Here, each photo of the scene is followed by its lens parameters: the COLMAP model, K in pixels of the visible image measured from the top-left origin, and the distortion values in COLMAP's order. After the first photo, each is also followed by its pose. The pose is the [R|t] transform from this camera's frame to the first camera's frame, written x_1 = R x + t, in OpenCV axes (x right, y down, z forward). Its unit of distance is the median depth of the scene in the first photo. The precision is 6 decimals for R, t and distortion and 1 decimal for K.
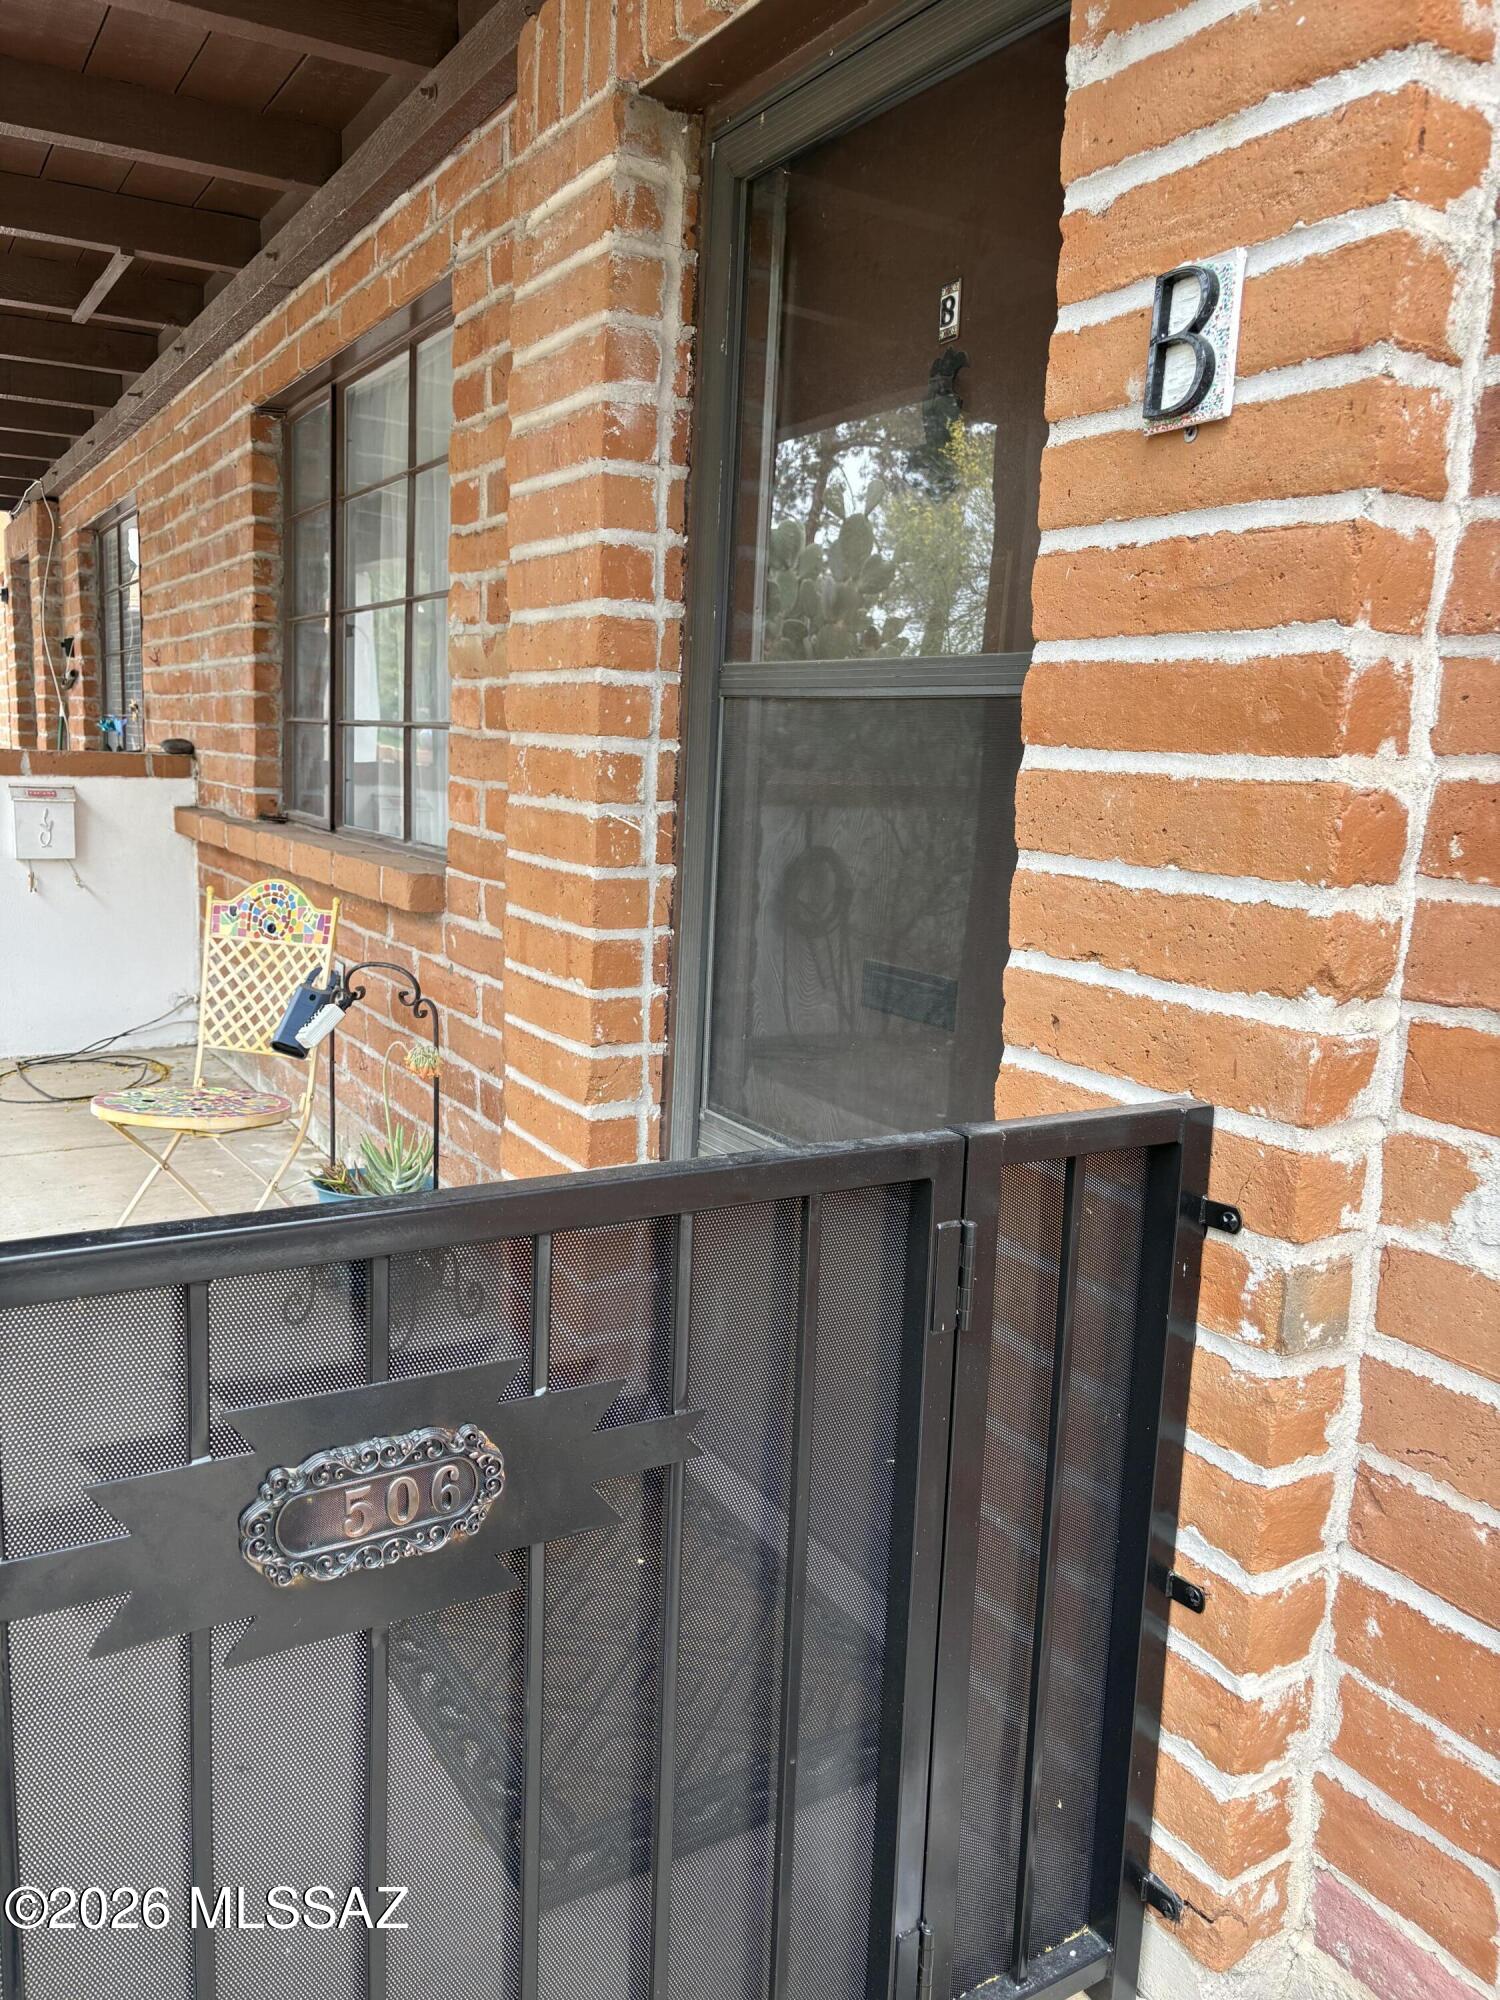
lens RADIAL K [[1499.7, 0, 750.0], [0, 1499.7, 1000.0], [0, 0, 1]] dist [0.056883, -0.075080]
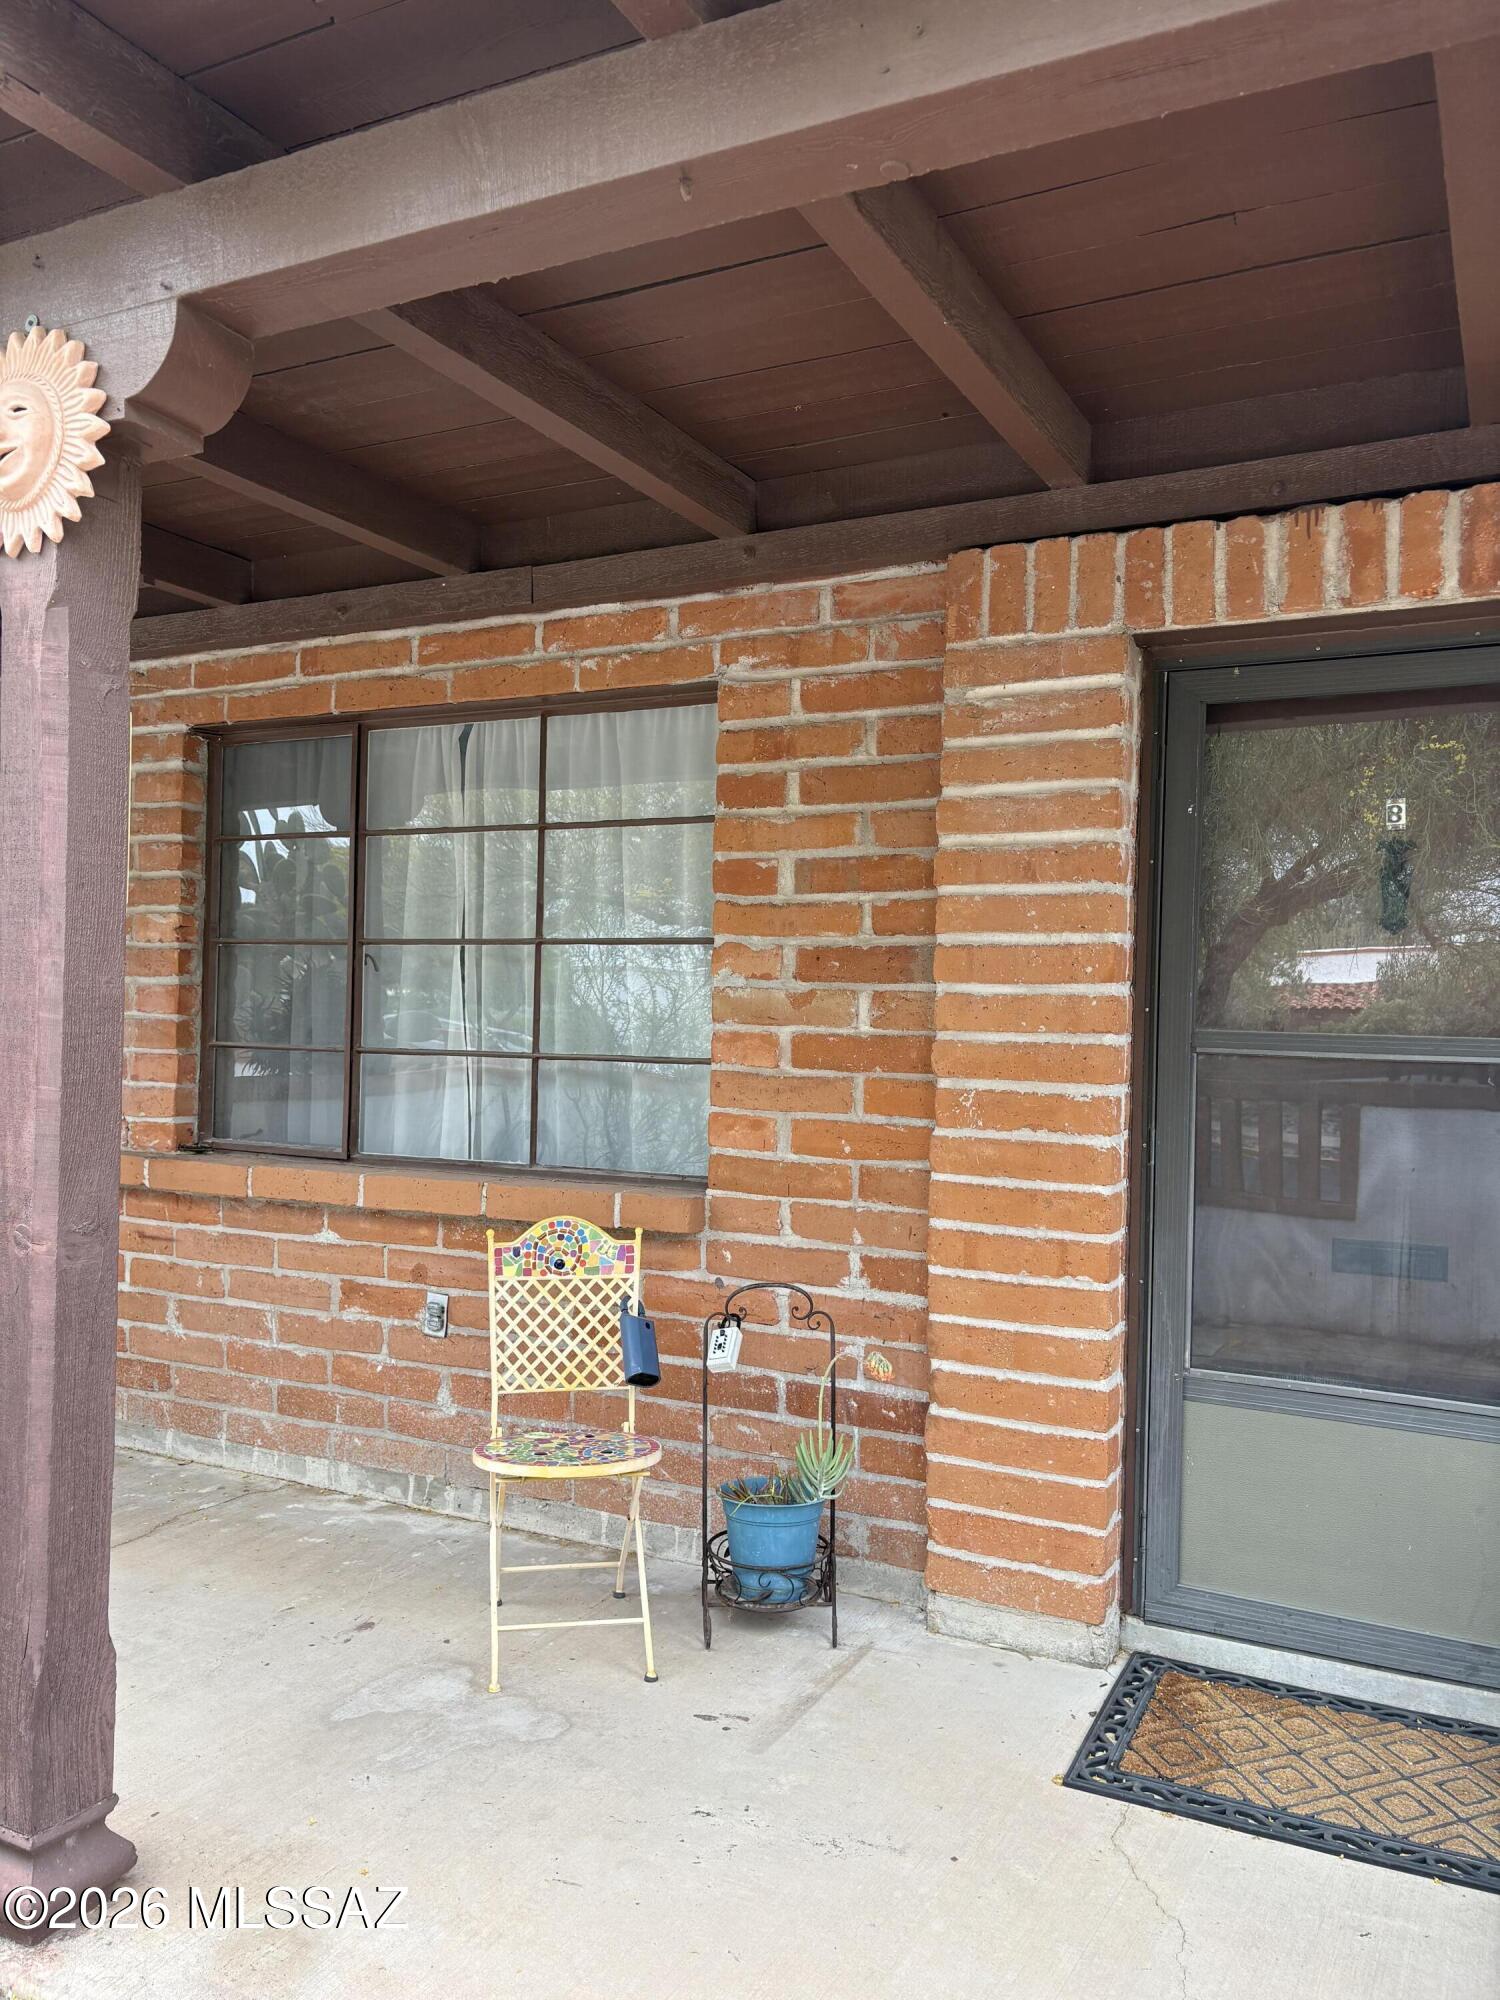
lens RADIAL K [[1499.7, 0, 750.0], [0, 1499.7, 1000.0], [0, 0, 1]] dist [0.056883, -0.075080]
pose [[0.842174, -0.021632, 0.538772, -0.753299], [0.106457, 0.986198, -0.126812, -0.081192], [-0.528592, 0.164154, 0.832853, 0.047422]]
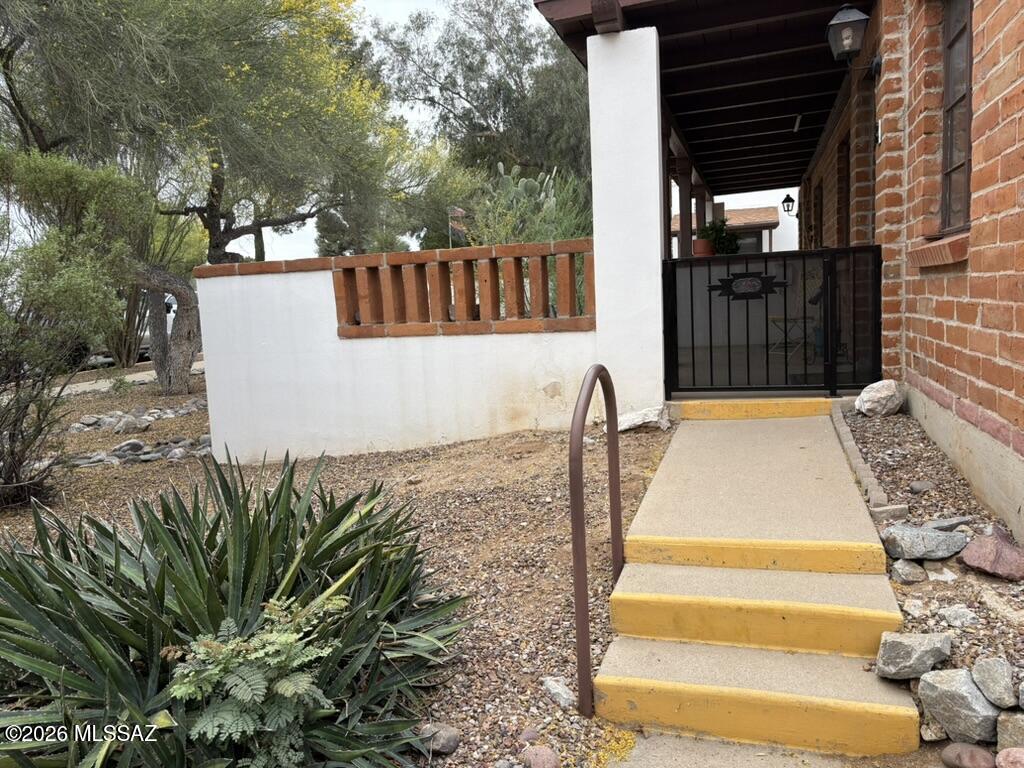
lens RADIAL K [[770.2, 0, 521.6], [0, 770.2, 389.6], [0, 0, 1]] dist [0.077792, -0.078946]
pose [[0.666331, 0.013532, -0.745533, 0.739807], [-0.050204, 0.998381, -0.026749, 0.356891], [0.743964, 0.055252, 0.665931, -0.986310]]
